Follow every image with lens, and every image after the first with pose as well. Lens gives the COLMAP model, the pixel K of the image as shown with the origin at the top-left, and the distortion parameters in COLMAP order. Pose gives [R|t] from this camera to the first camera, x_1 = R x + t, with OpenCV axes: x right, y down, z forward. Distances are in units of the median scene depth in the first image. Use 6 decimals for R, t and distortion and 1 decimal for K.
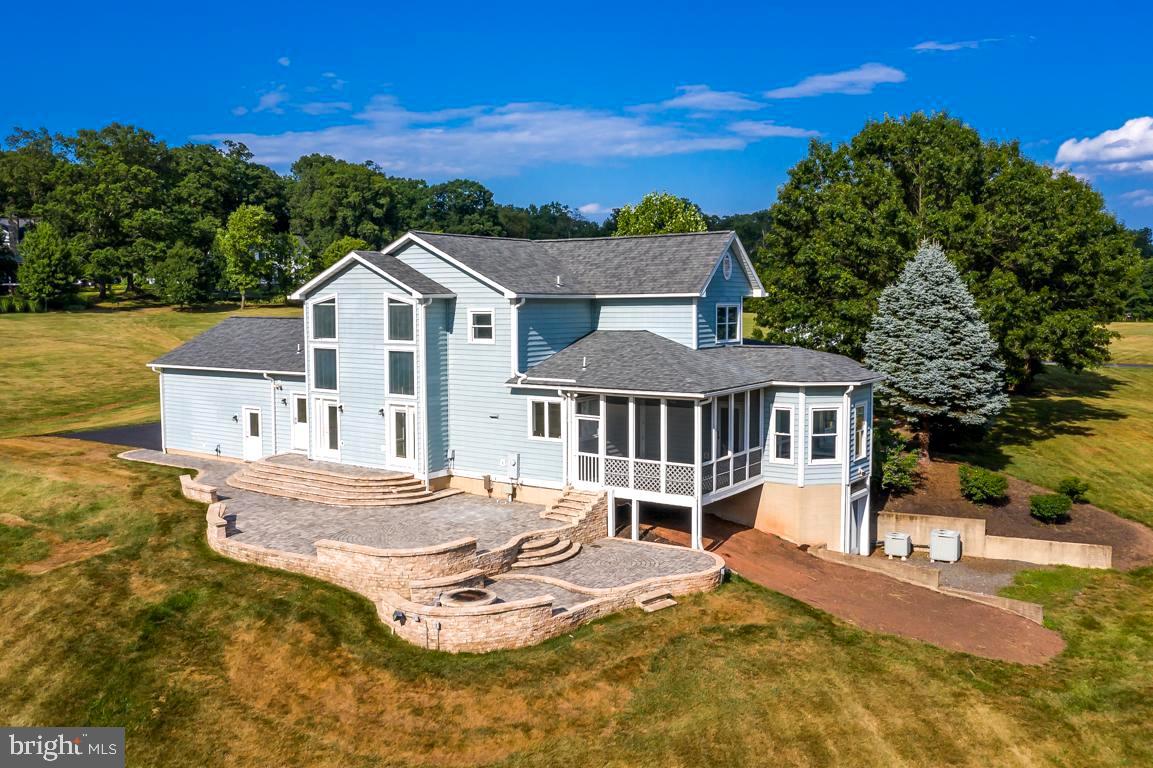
lens RADIAL K [[1017.2, 0, 576.6], [0, 1017.2, 359.1], [0, 0, 1]] dist [-0.012724, -0.000682]
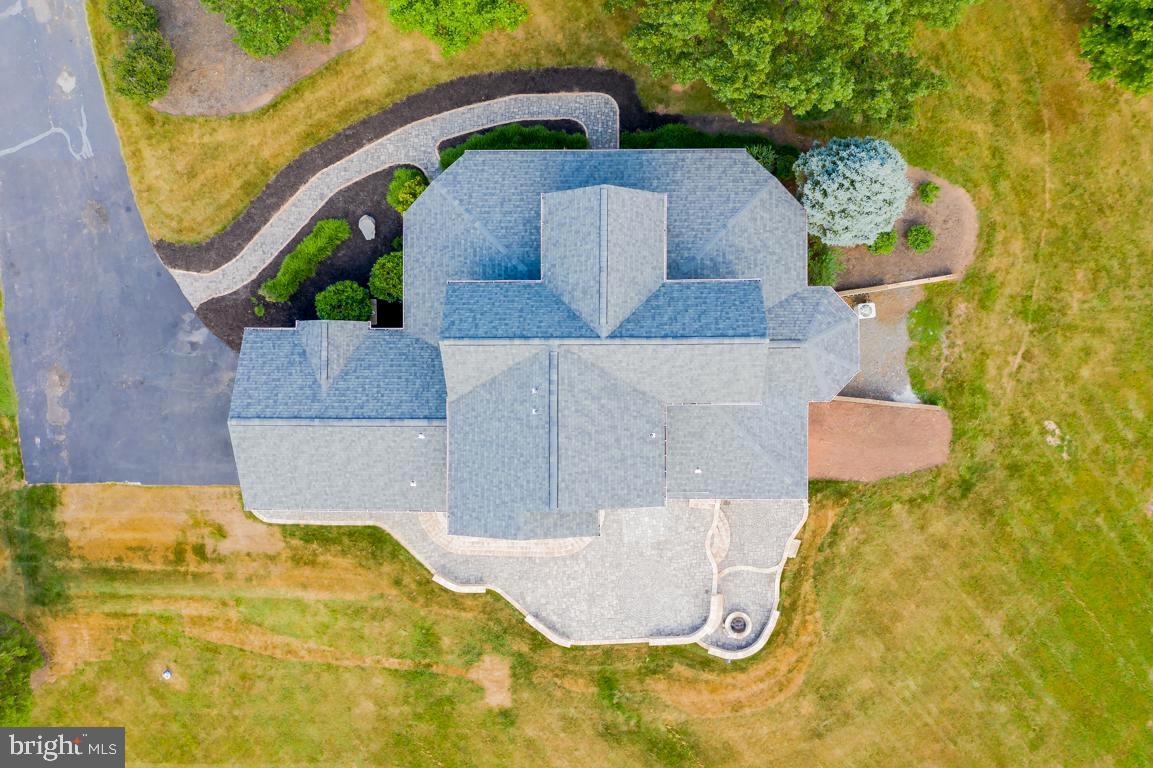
lens RADIAL K [[915.9, 0, 576.5], [0, 915.9, 384.0], [0, 0, 1]] dist [-0.012753, -0.002593]
pose [[0.814098, -0.580303, -0.022197, -0.036202], [0.060659, 0.046959, 0.997053, -1.335092], [-0.577551, -0.813046, 0.073430, 1.136640]]
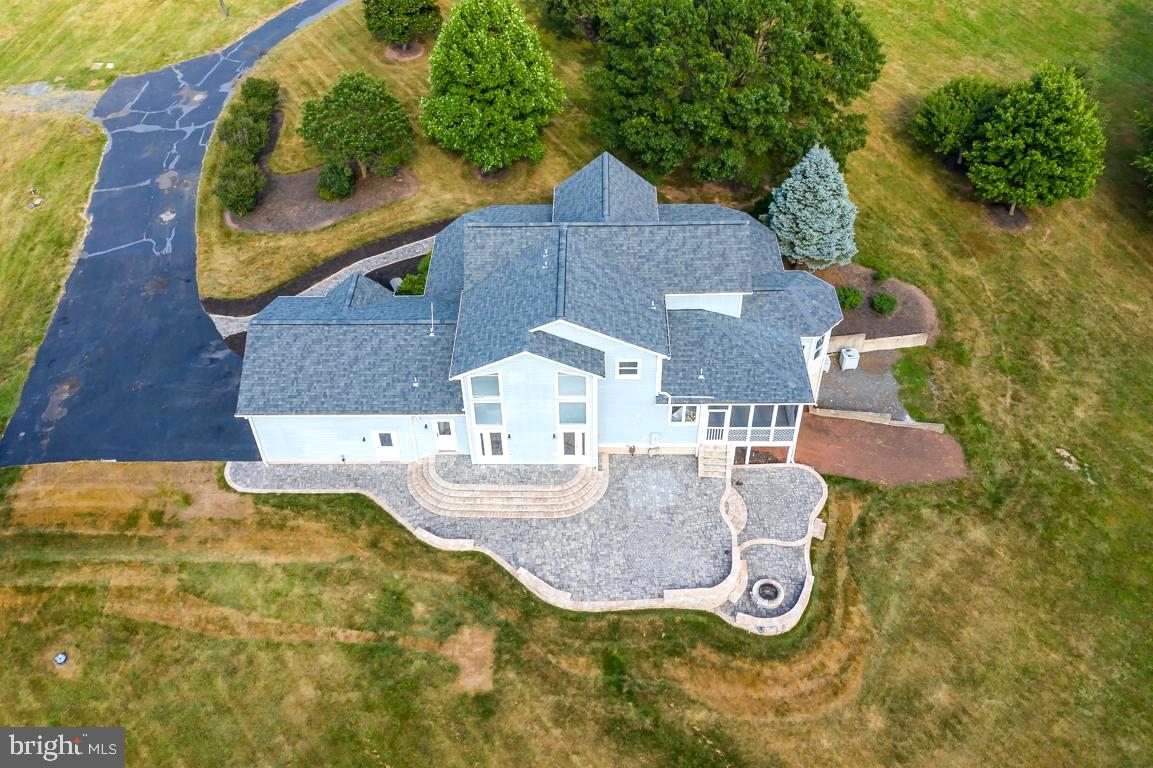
lens RADIAL K [[1017.2, 0, 576.6], [0, 1017.2, 359.1], [0, 0, 1]] dist [-0.012724, -0.000682]
pose [[0.820133, -0.390735, 0.417981, -0.756910], [0.043881, 0.771317, 0.634937, -0.963937], [-0.570488, -0.502391, 0.649728, 0.179501]]
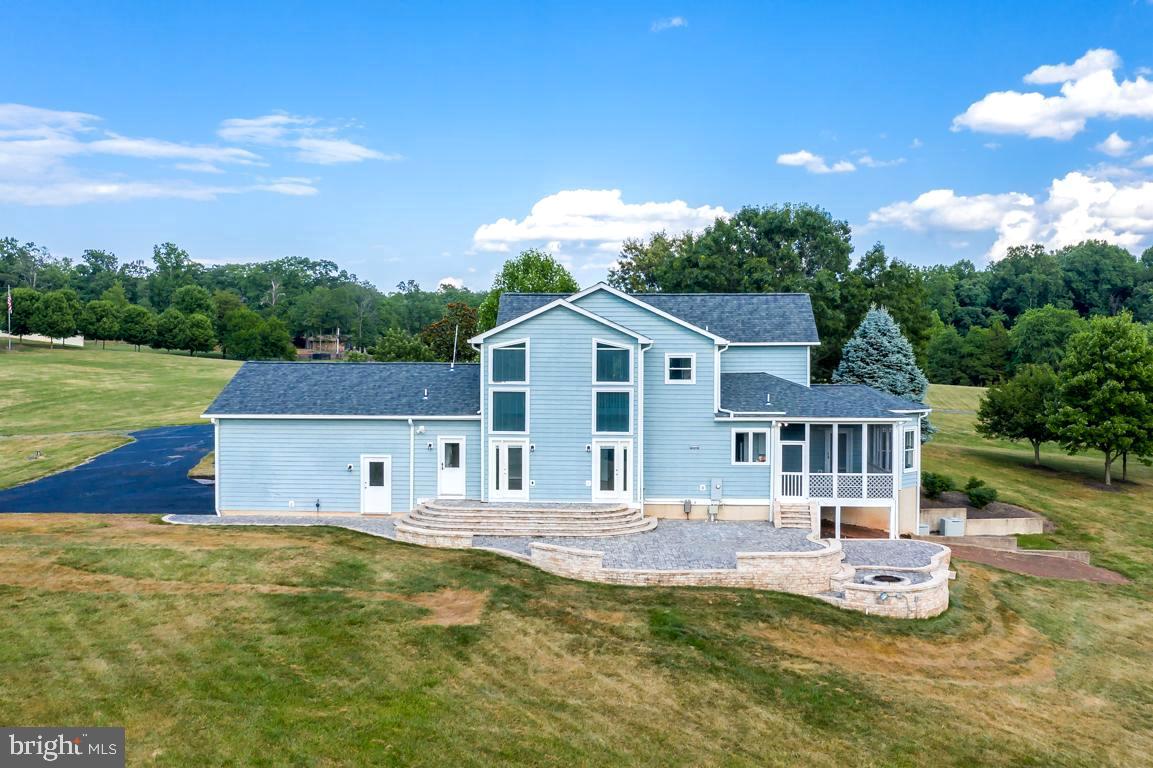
lens RADIAL K [[1031.8, 0, 601.9], [0, 1031.8, 363.3], [0, 0, 1]] dist [-0.016019, -0.009051]
pose [[0.837362, 0.002596, 0.546643, -0.849488], [0.025942, 0.998673, -0.044481, 0.011393], [-0.546033, 0.051428, 0.836184, 0.090211]]
